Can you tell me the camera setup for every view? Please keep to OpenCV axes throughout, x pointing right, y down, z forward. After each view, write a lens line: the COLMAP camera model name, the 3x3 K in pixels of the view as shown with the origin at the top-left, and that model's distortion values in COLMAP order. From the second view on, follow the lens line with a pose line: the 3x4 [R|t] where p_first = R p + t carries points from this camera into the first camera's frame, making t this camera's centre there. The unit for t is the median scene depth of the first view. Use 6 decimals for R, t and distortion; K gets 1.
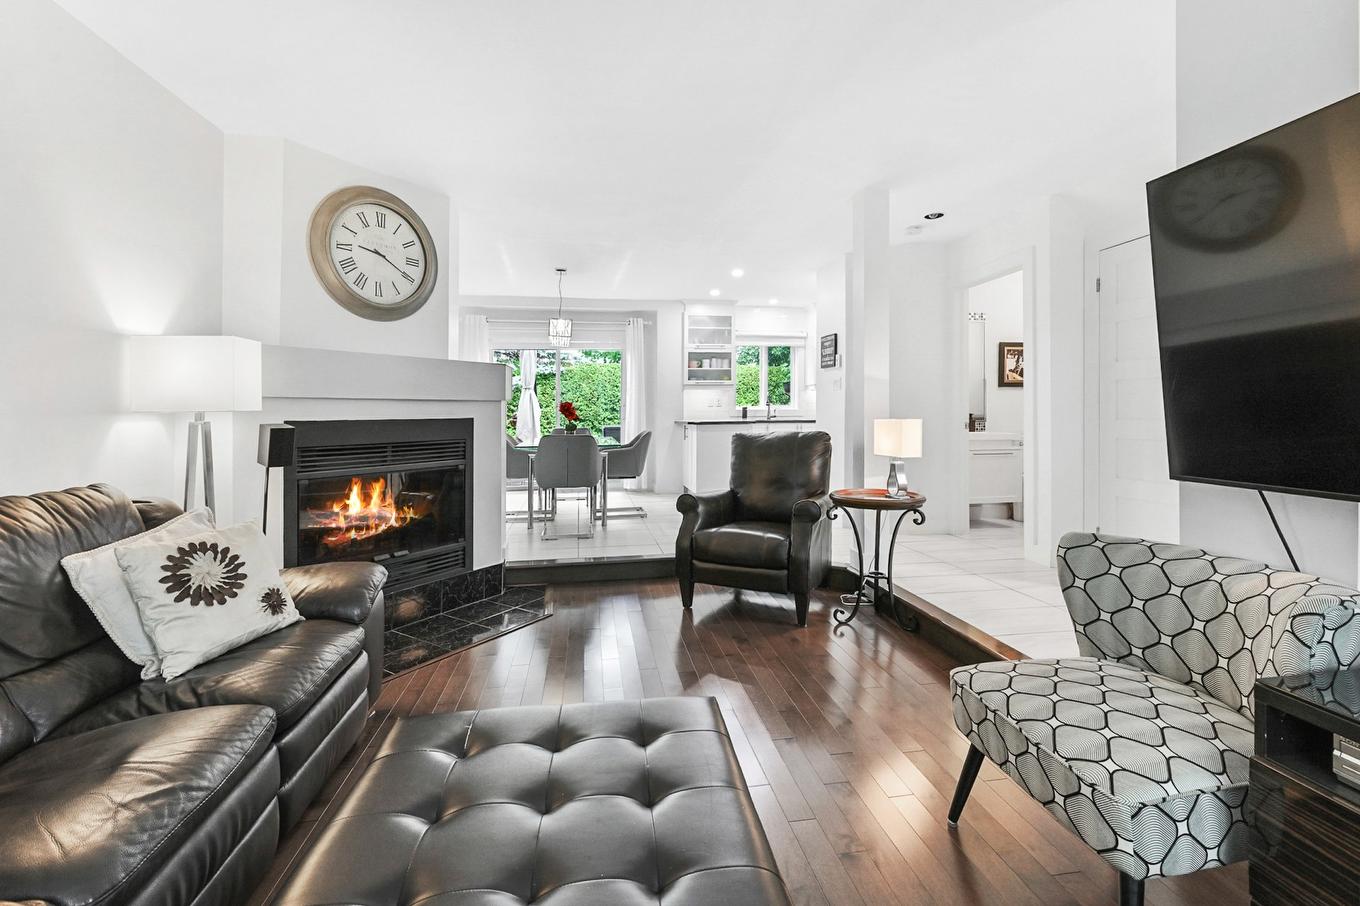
lens RADIAL K [[593.2, 0, 680.5], [0, 593.2, 412.4], [0, 0, 1]] dist [-0.000481, 0.001499]
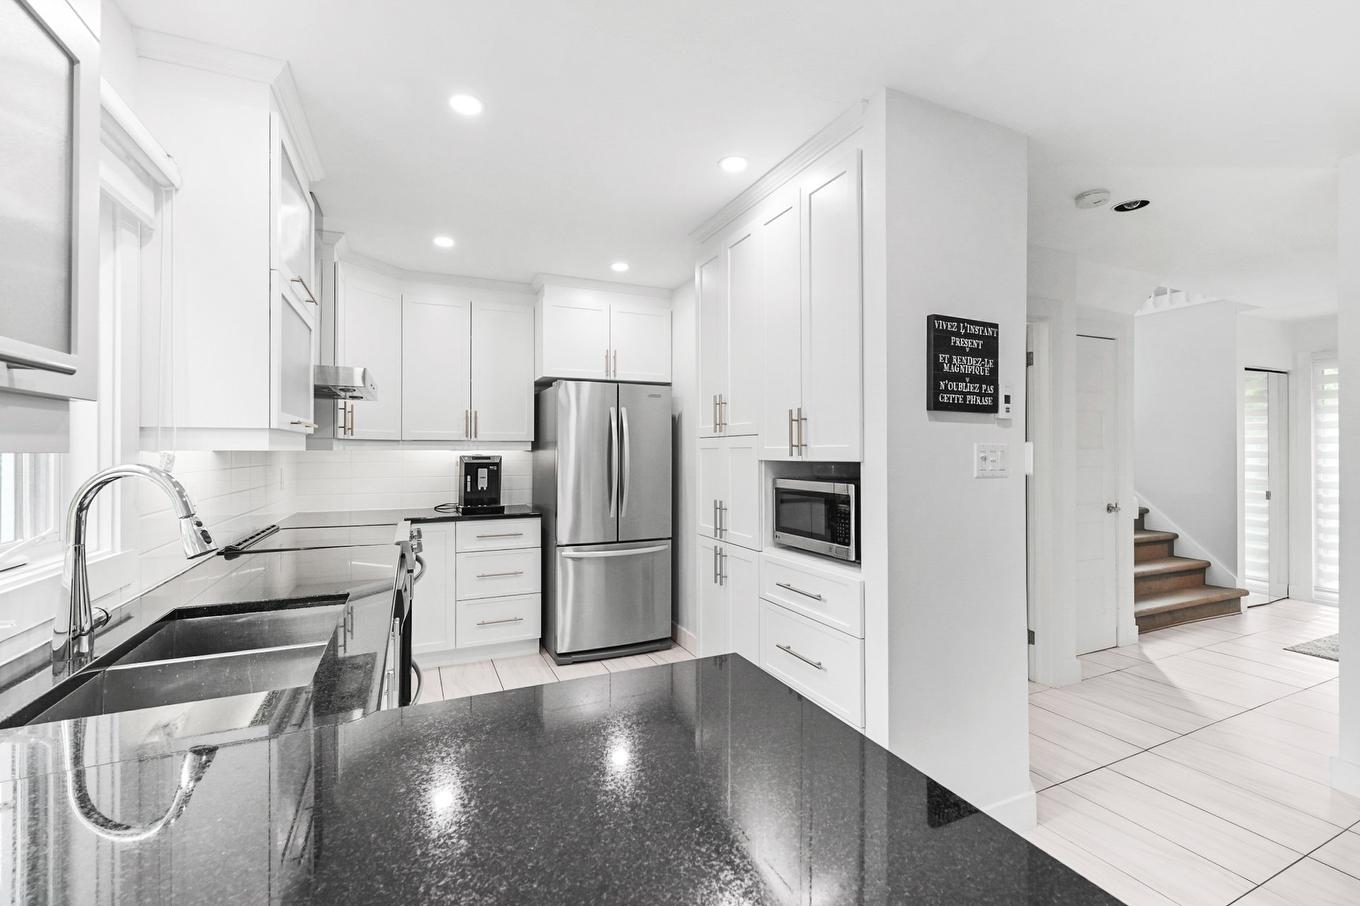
lens RADIAL K [[593.2, 0, 684.3], [0, 593.2, 445.7], [0, 0, 1]] dist [-0.000481, 0.001499]
pose [[-0.268728, 0.009846, 0.963166, -0.032470], [-0.002991, 0.999934, -0.011056, -0.037805], [-0.963211, -0.005851, -0.268681, 0.924716]]
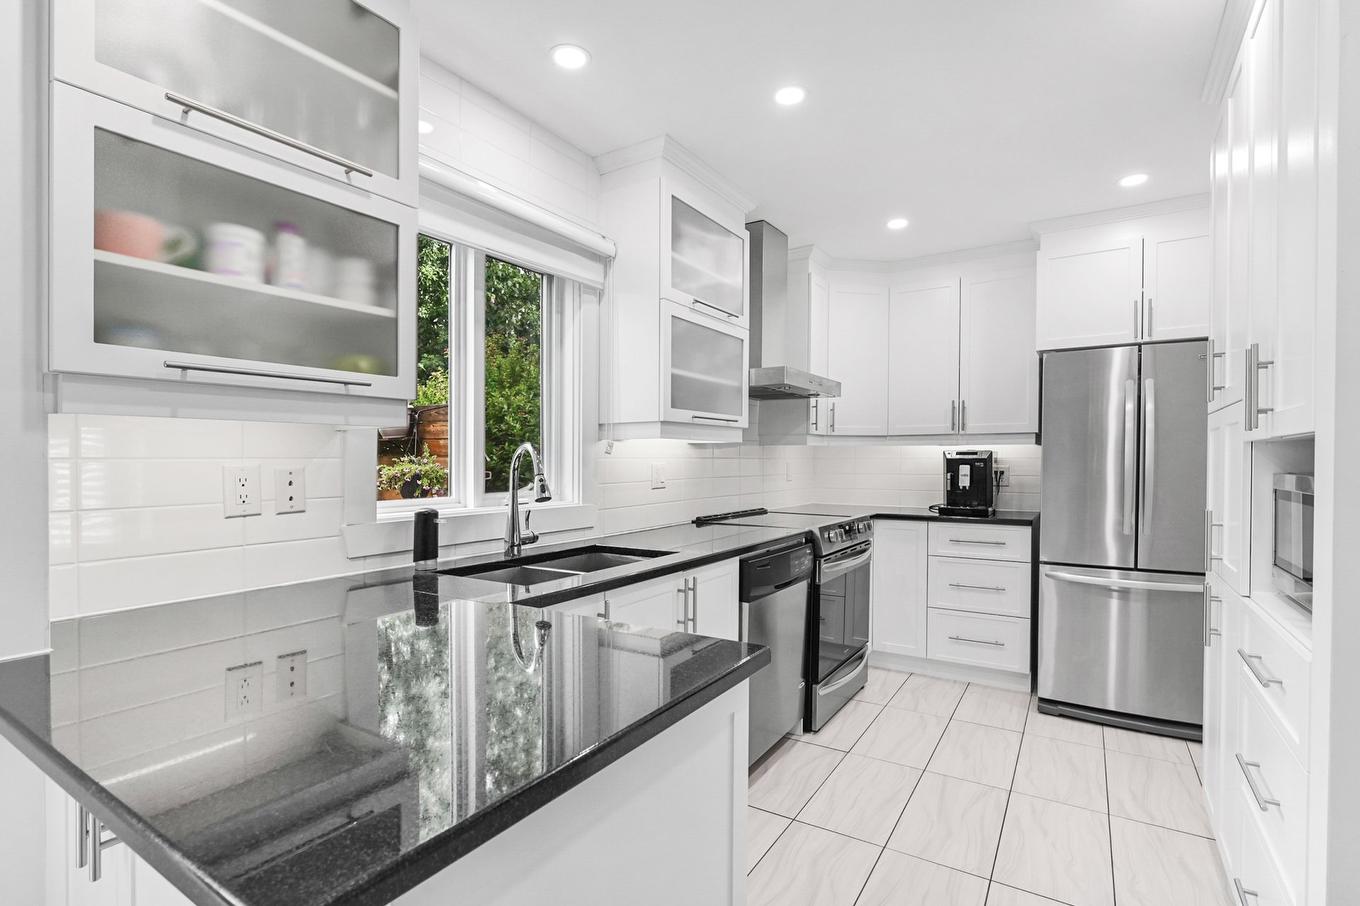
lens RADIAL K [[648.7, 0, 676.3], [0, 648.7, 460.9], [0, 0, 1]] dist [-0.004935, -0.000423]
pose [[0.667390, -0.000795, 0.744708, -0.007309], [-0.002066, 0.999994, 0.002918, -0.027660], [-0.744705, -0.003486, 0.667384, 0.793917]]
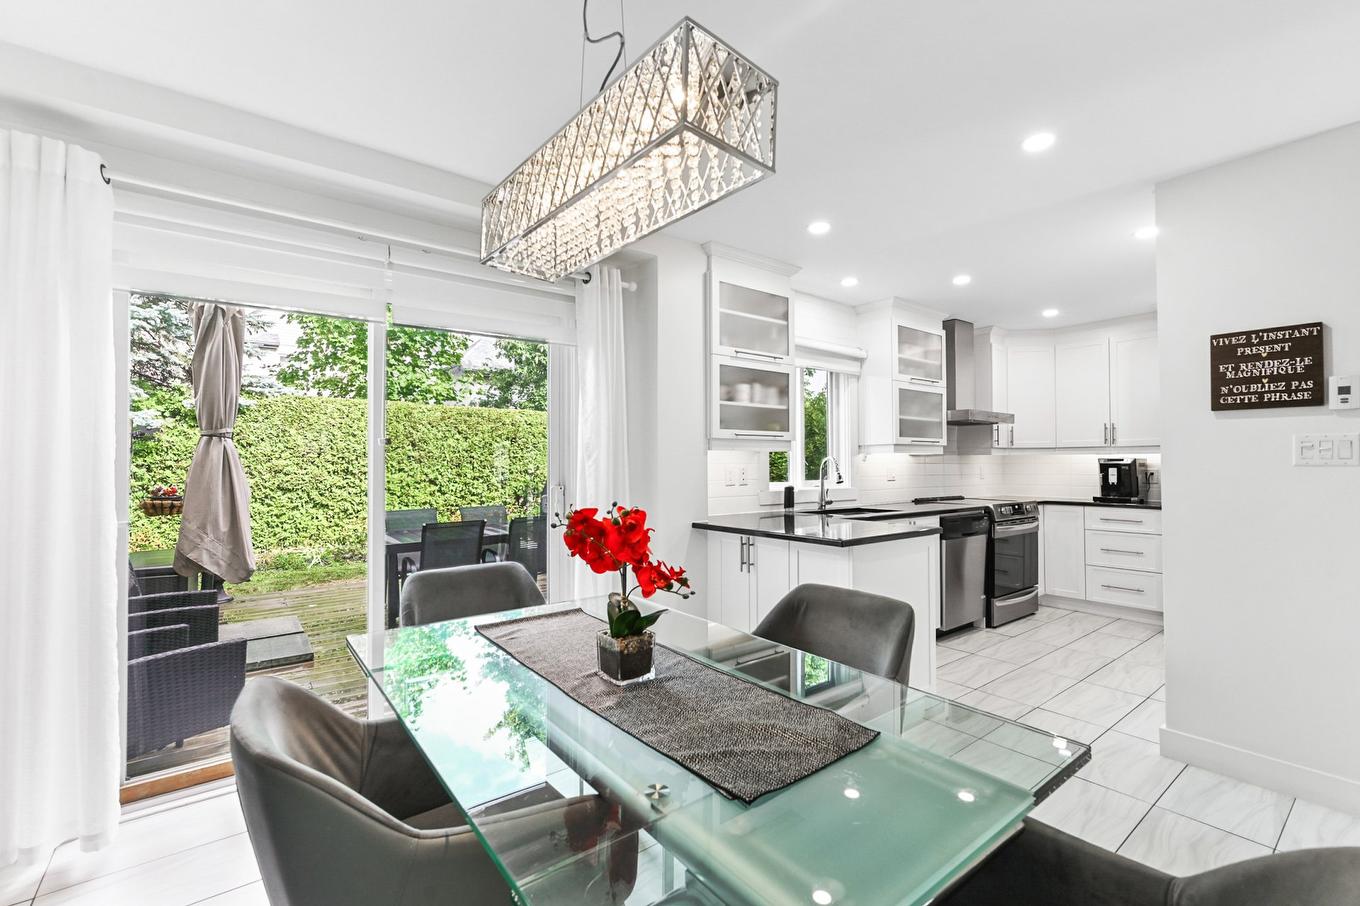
lens RADIAL K [[593.2, 0, 679.8], [0, 593.2, 439.8], [0, 0, 1]] dist [-0.000481, 0.001499]
pose [[0.880206, 0.019982, 0.474171, -0.219384], [-0.000436, 0.999147, -0.041296, -0.027354], [-0.474591, 0.036142, 0.879464, 0.615229]]
